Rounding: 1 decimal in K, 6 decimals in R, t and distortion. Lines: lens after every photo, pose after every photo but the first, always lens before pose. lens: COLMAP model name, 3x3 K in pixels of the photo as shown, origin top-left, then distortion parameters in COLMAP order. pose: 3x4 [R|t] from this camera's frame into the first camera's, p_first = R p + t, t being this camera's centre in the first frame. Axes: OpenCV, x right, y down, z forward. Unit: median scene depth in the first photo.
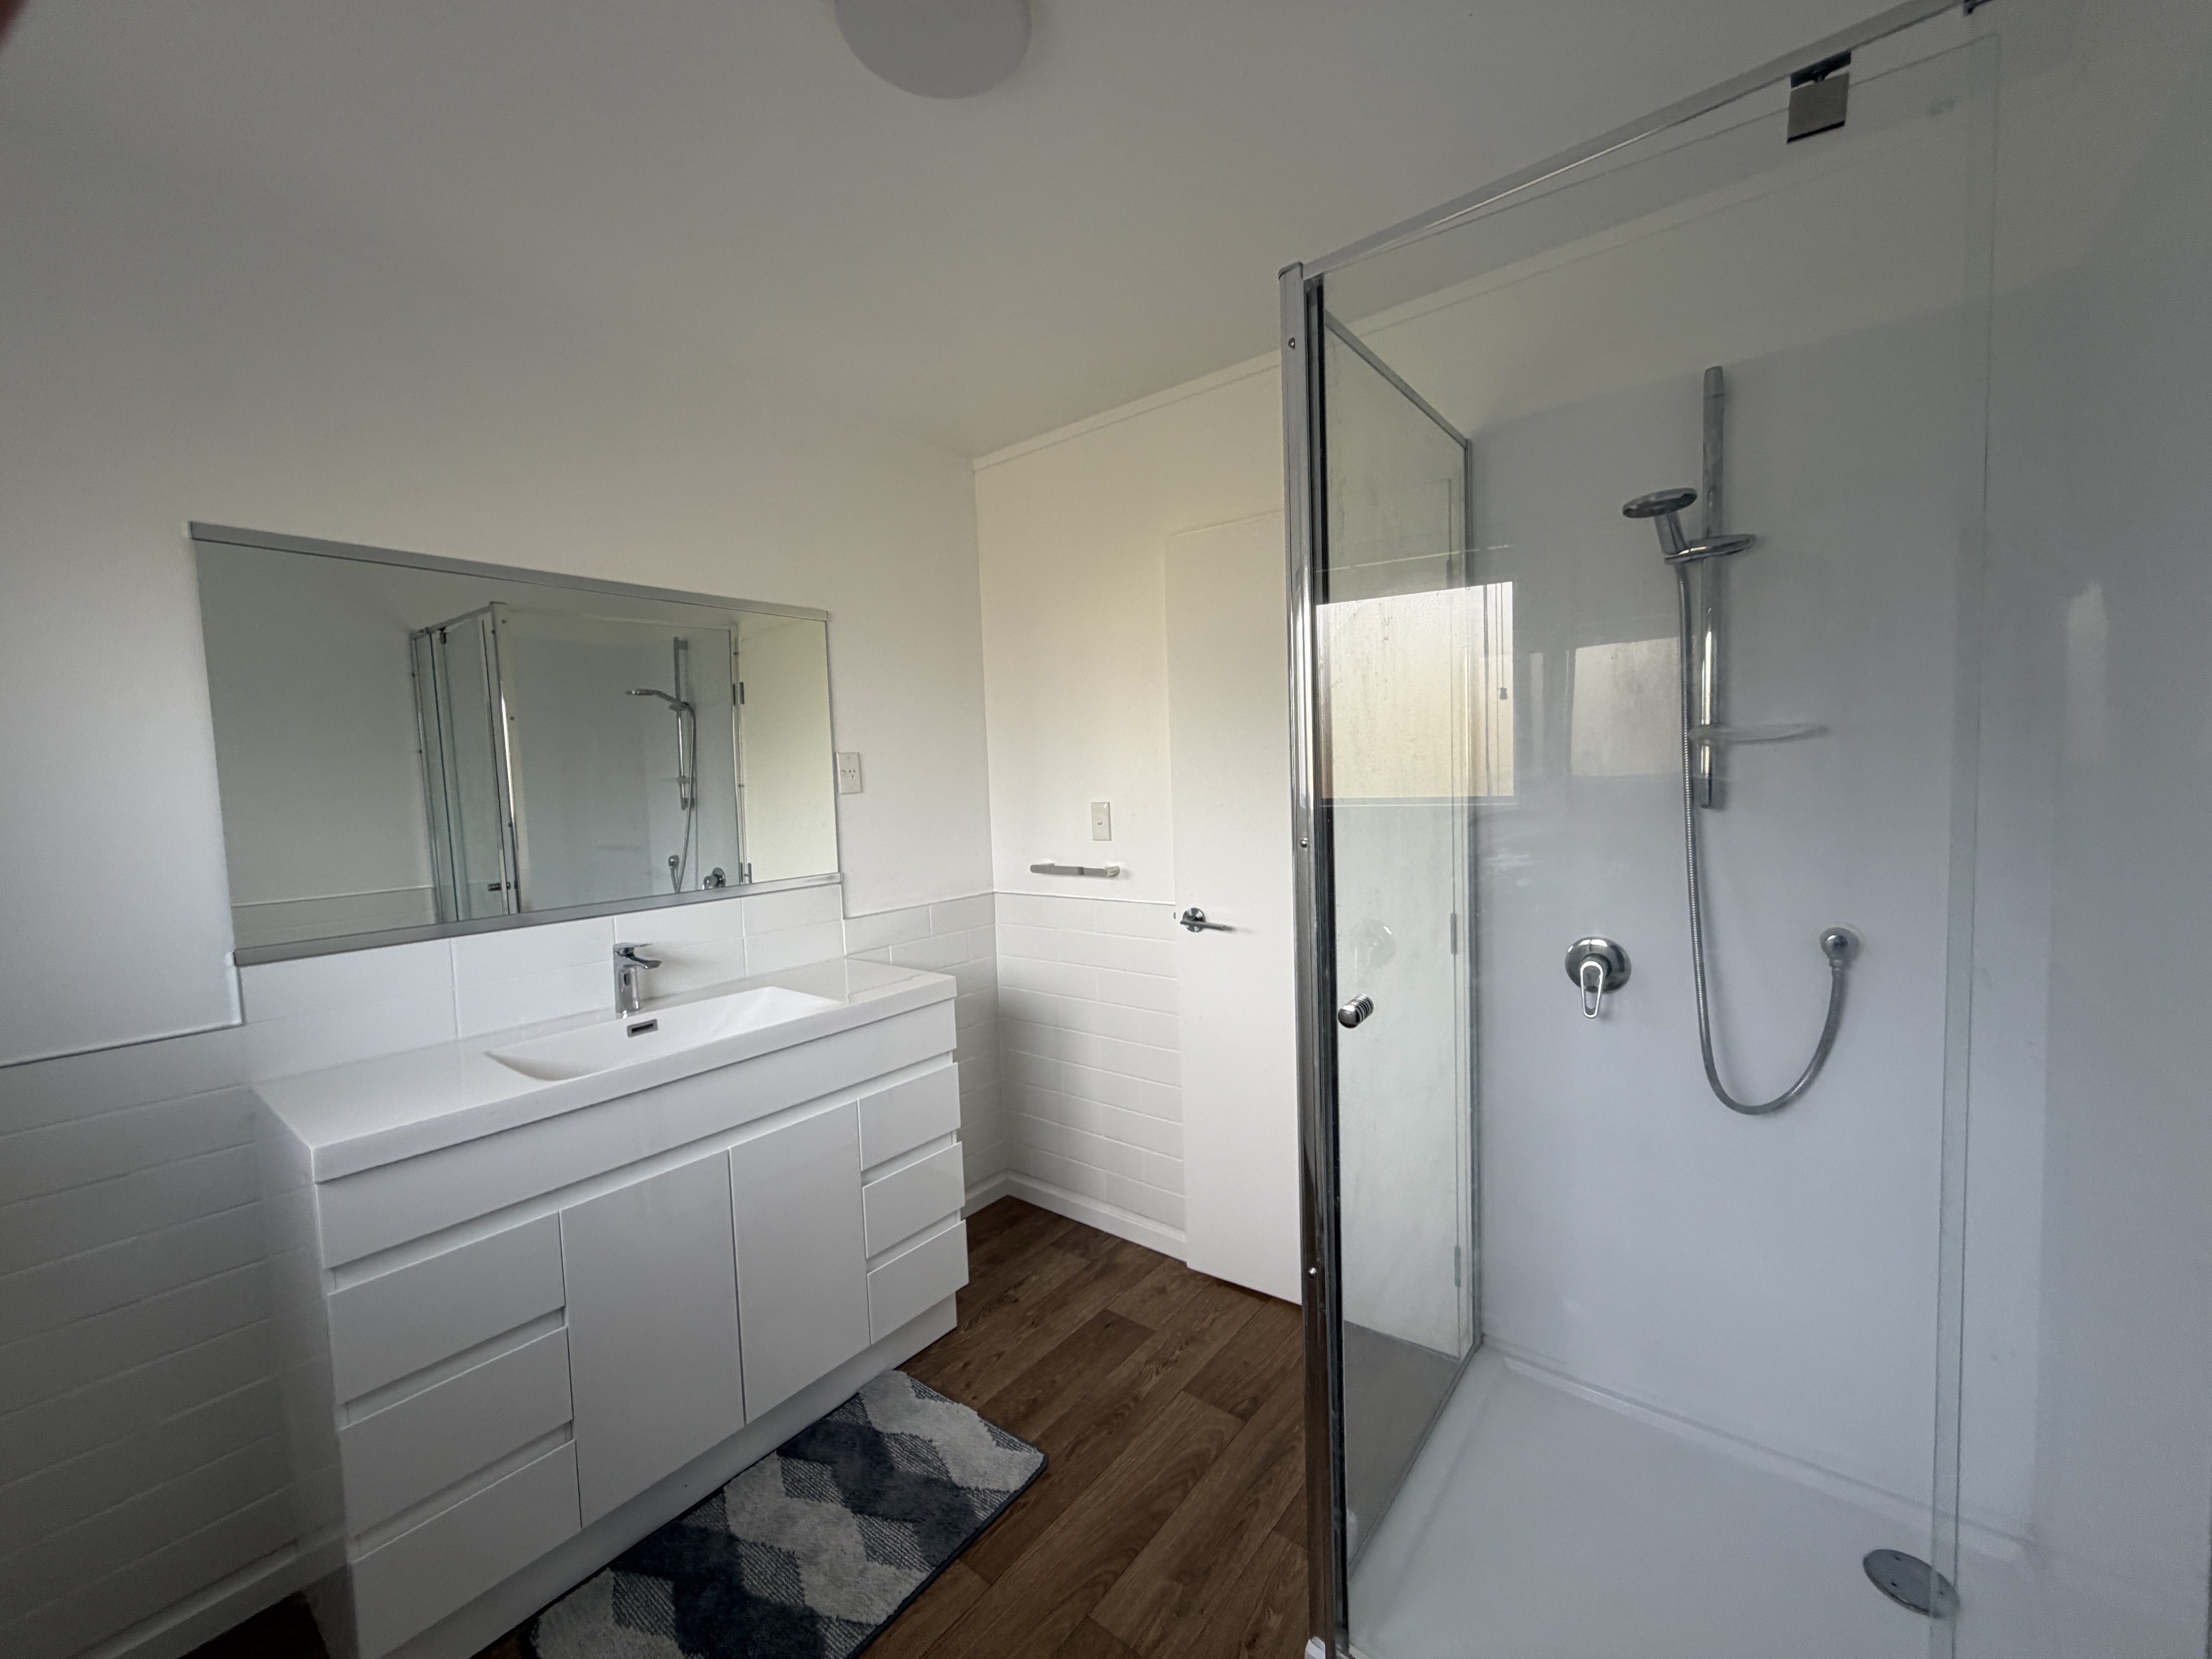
lens RADIAL K [[881.2, 0, 1101.8], [0, 881.2, 830.2], [0, 0, 1]] dist [-0.002611, -0.000375]
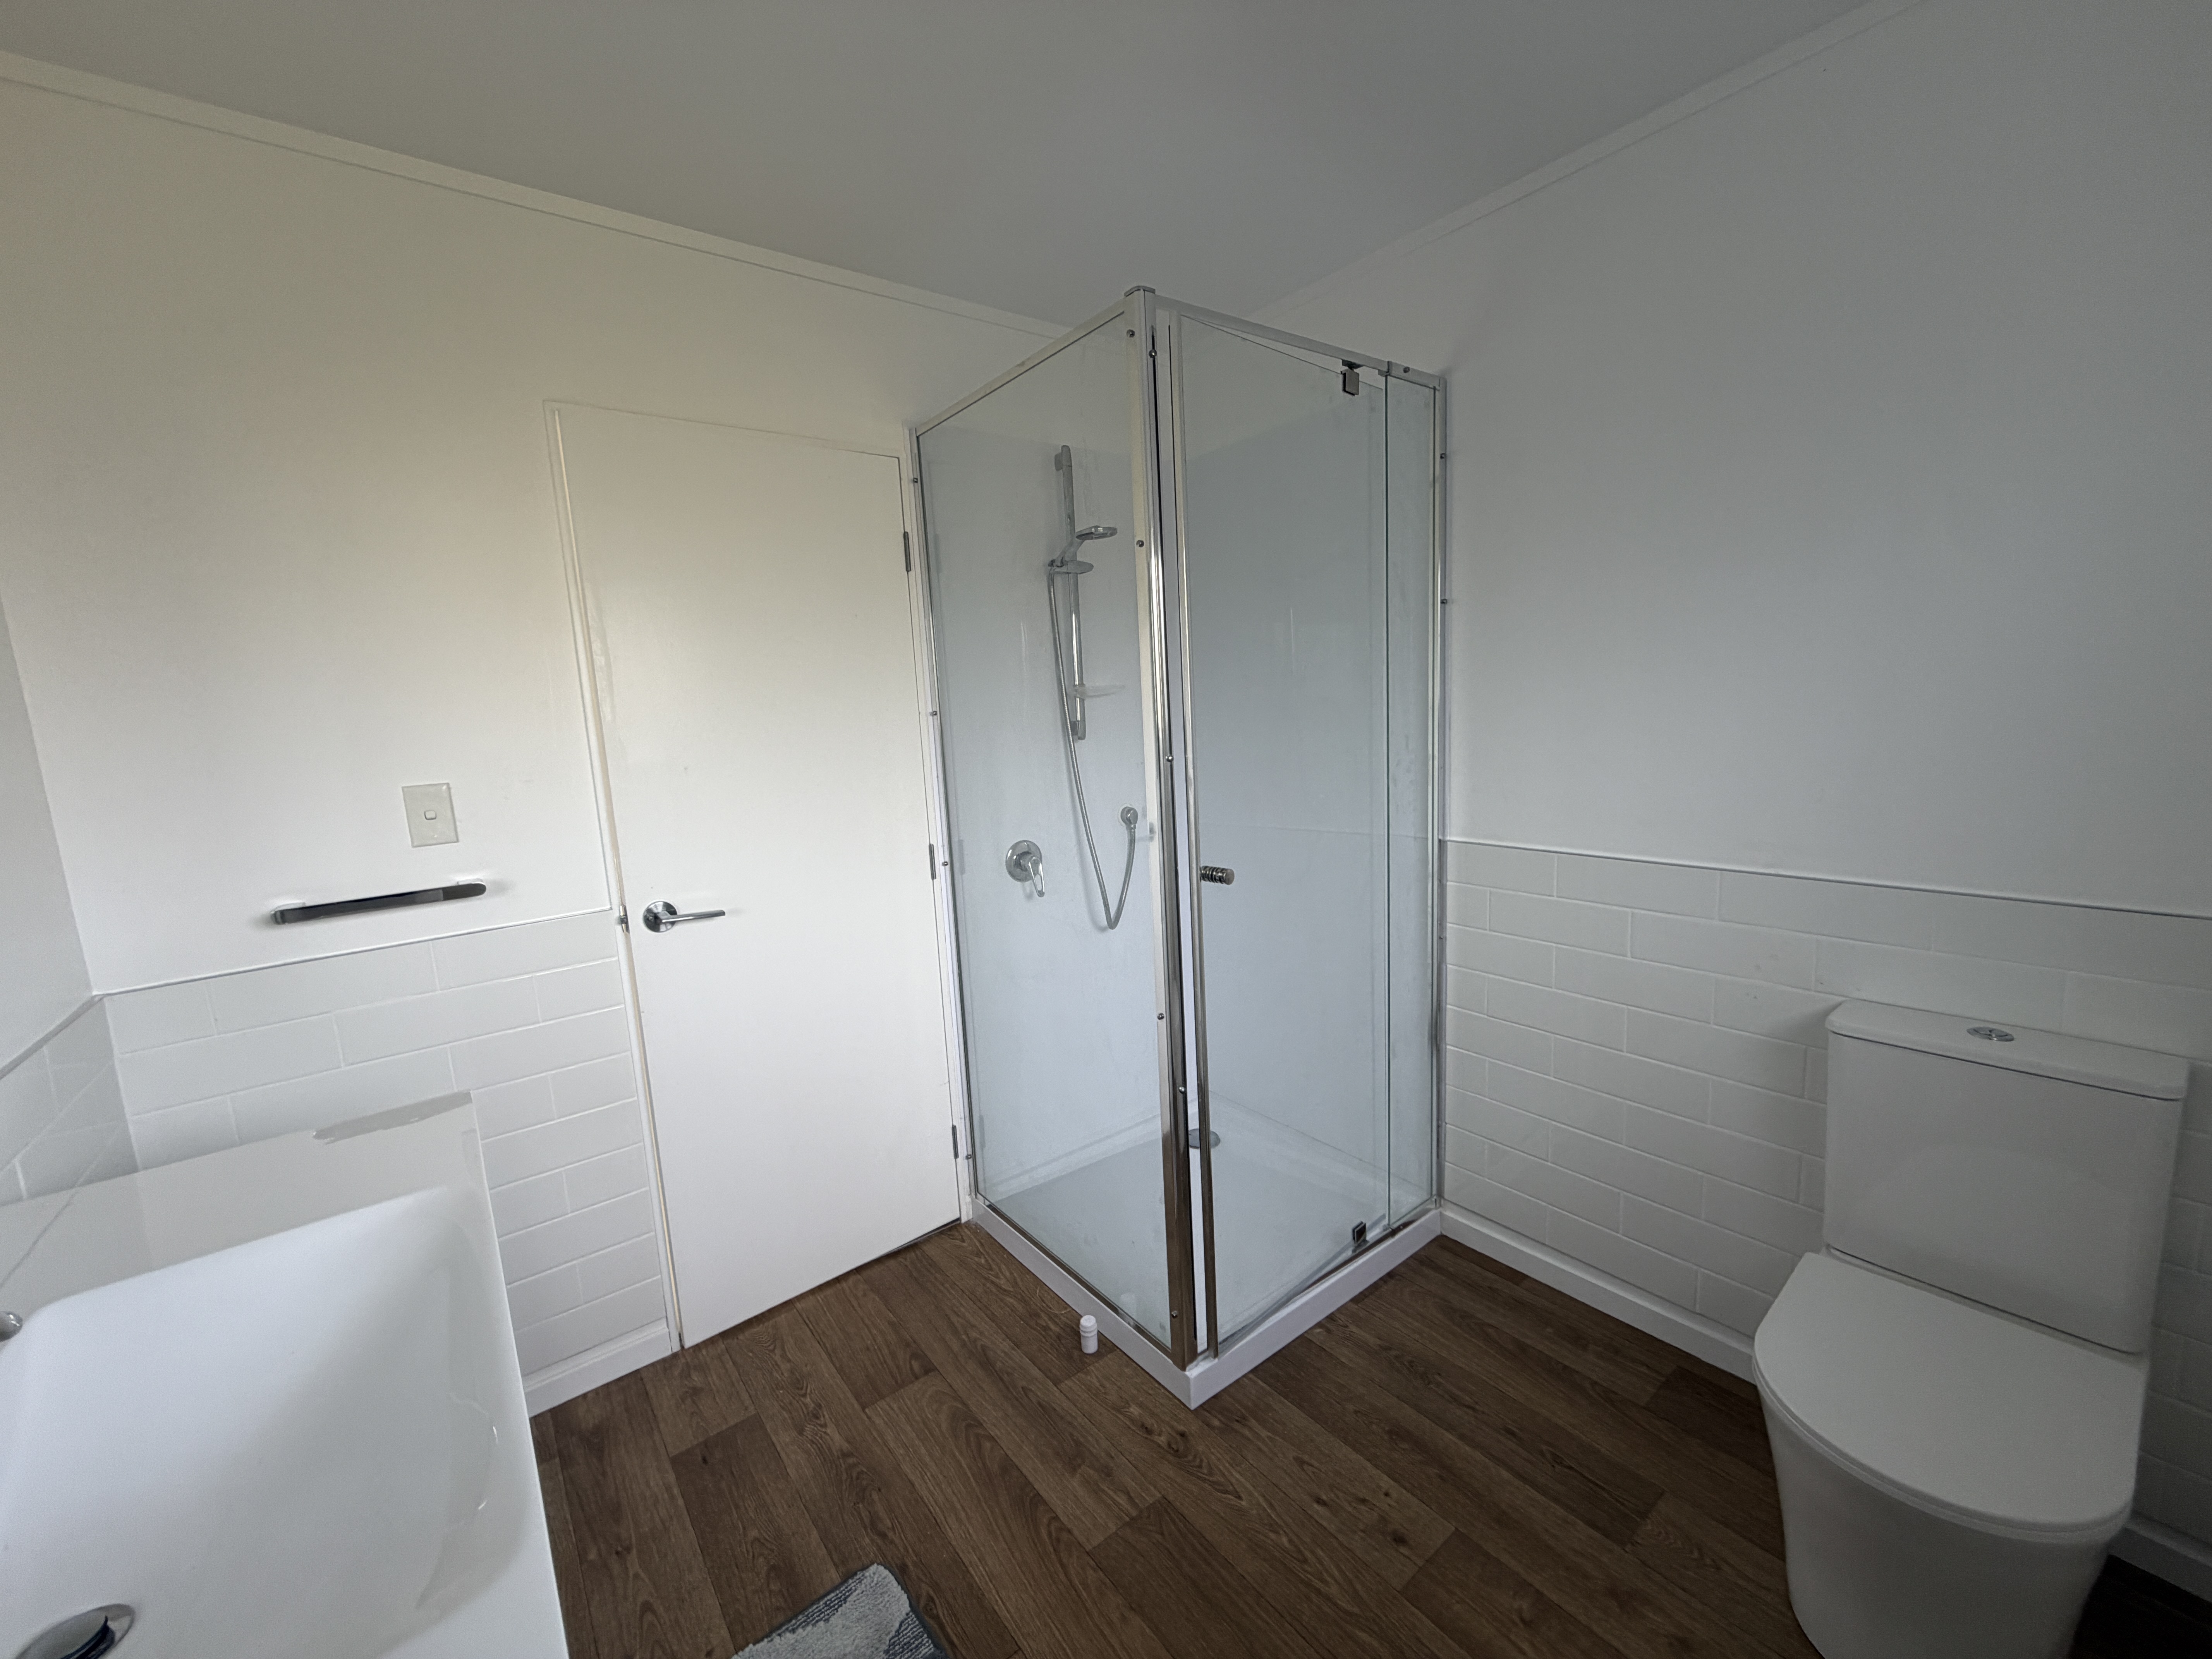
lens RADIAL K [[881.2, 0, 1105.5], [0, 881.2, 830.7], [0, 0, 1]] dist [-0.002611, -0.000375]
pose [[0.231496, -0.120573, 0.965335, -0.744152], [0.105297, 0.989566, 0.098348, -0.013823], [-0.967121, 0.078879, 0.241777, 0.569612]]
